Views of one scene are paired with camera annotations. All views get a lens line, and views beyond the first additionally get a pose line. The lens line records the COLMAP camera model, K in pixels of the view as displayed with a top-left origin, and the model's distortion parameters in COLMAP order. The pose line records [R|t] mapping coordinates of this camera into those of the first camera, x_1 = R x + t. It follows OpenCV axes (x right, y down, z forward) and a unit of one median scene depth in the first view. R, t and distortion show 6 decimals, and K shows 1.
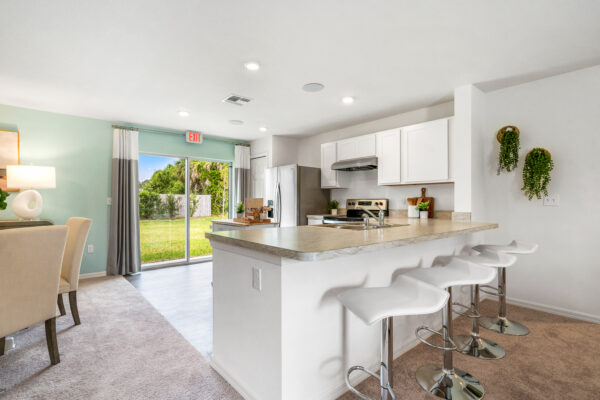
lens RADIAL K [[288.6, 0, 300.0], [0, 288.6, 200.0], [0, 0, 1]] dist [0.003719, 0.000709]
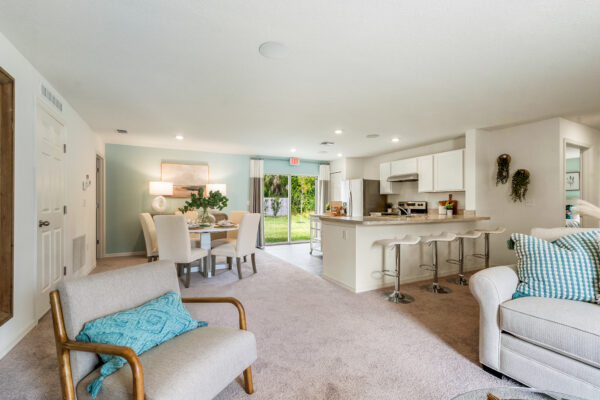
lens RADIAL K [[274.8, 0, 300.0], [0, 274.8, 200.0], [0, 0, 1]] dist [-0.003082, -0.000034]
pose [[0.971114, -0.001061, -0.238616, 0.013073], [-0.000462, 0.999980, -0.006327, -0.002398], [0.238618, 0.006254, 0.971093, -0.500937]]
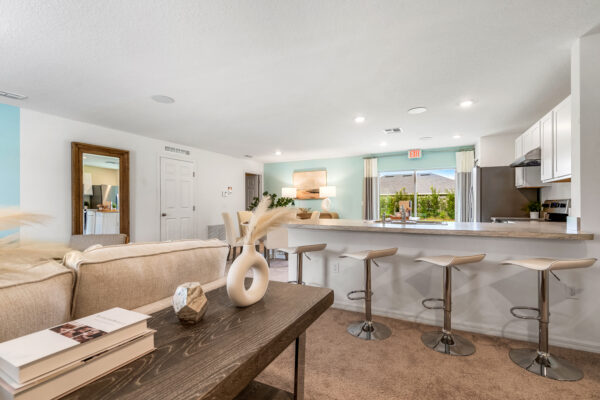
lens RADIAL K [[274.8, 0, 300.0], [0, 274.8, 200.0], [0, 0, 1]] dist [-0.003082, -0.000034]
pose [[0.378725, -0.013457, -0.925411, 0.693565], [0.008970, 0.999901, -0.010869, -0.001632], [0.925466, -0.004184, 0.378808, 0.067682]]
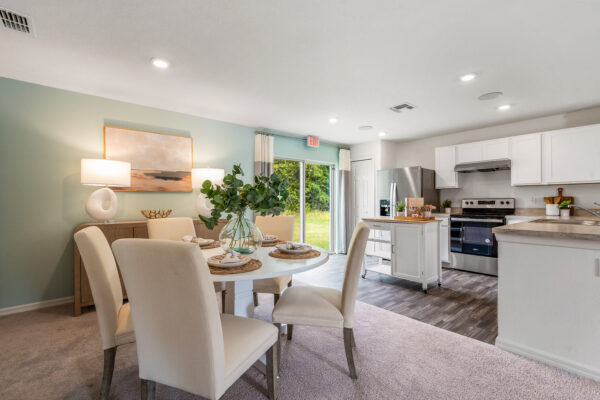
lens RADIAL K [[274.8, 0, 300.0], [0, 274.8, 200.0], [0, 0, 1]] dist [-0.003082, -0.000034]
pose [[0.999985, -0.002442, -0.004898, -0.494625], [0.002437, 0.999997, -0.000879, 0.001757], [0.004900, 0.000867, 0.999988, -0.031446]]
